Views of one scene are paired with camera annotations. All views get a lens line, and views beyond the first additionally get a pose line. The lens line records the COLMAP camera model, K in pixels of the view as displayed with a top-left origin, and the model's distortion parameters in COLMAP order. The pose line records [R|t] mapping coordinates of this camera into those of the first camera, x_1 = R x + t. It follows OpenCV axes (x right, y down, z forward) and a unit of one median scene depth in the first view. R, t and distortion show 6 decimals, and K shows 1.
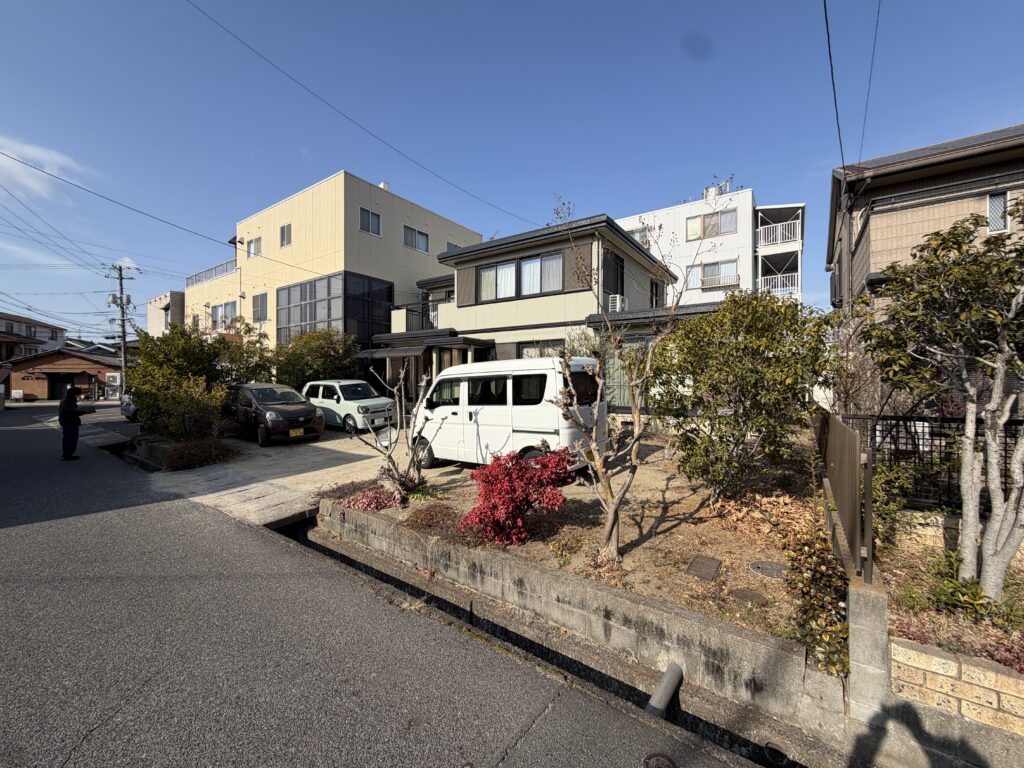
lens RADIAL K [[412.0, 0, 509.8], [0, 412.0, 382.6], [0, 0, 1]] dist [-0.001325, -0.000141]
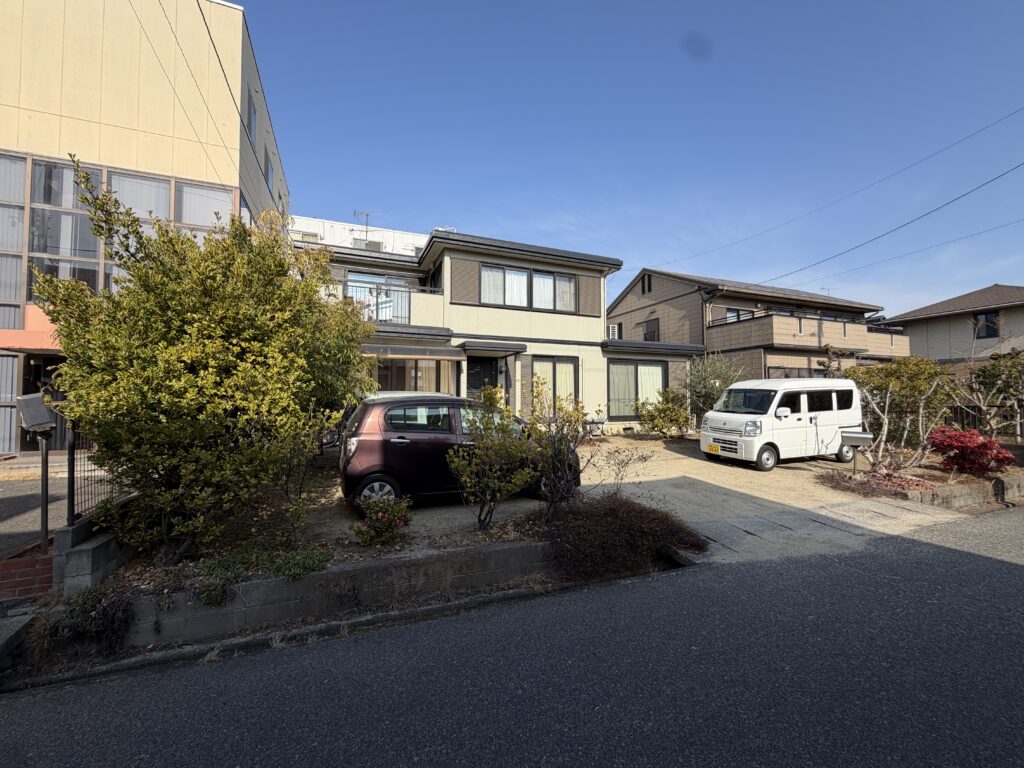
lens RADIAL K [[412.0, 0, 509.8], [0, 412.0, 382.6], [0, 0, 1]] dist [-0.001325, -0.000141]
pose [[0.543124, 0.032510, 0.839023, -0.789337], [0.001911, 0.999200, -0.039953, 0.005522], [-0.839650, 0.023303, 0.542628, 0.500776]]
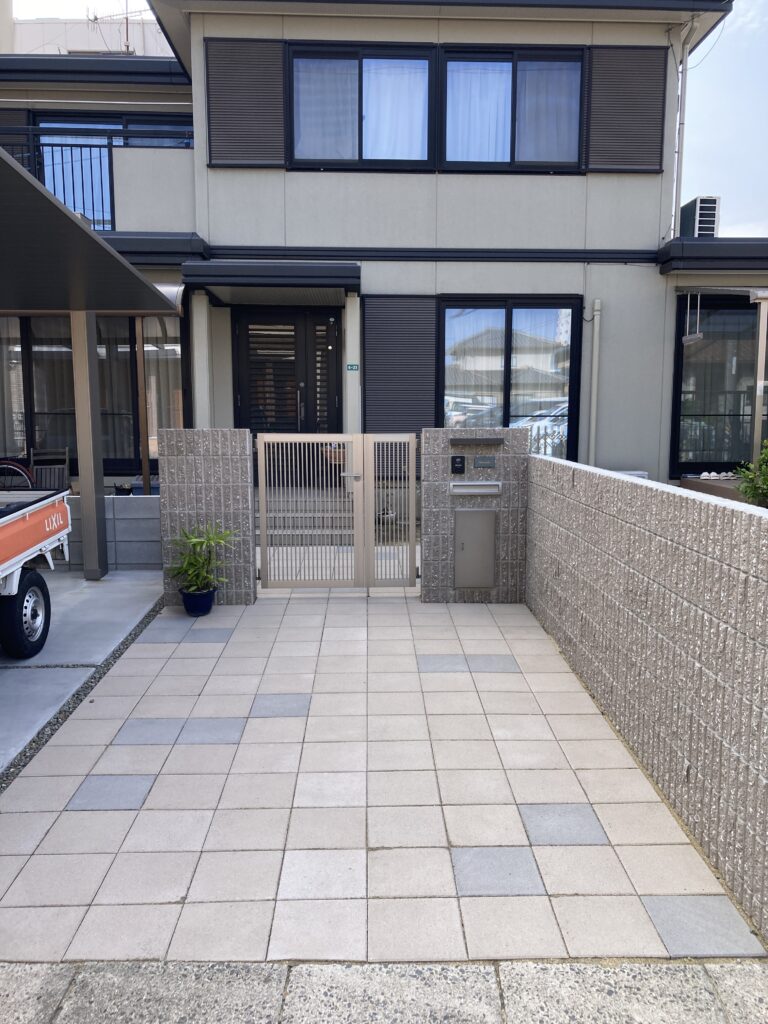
lens RADIAL K [[837.5, 0, 390.3], [0, 837.5, 511.1], [0, 0, 1]] dist [0.008486, 0.000010]
pose [[0.801852, -0.070558, 0.593342, -0.443433], [-0.000081, 0.992991, 0.118192, 0.002239], [-0.597522, -0.094821, 0.796226, 0.410432]]
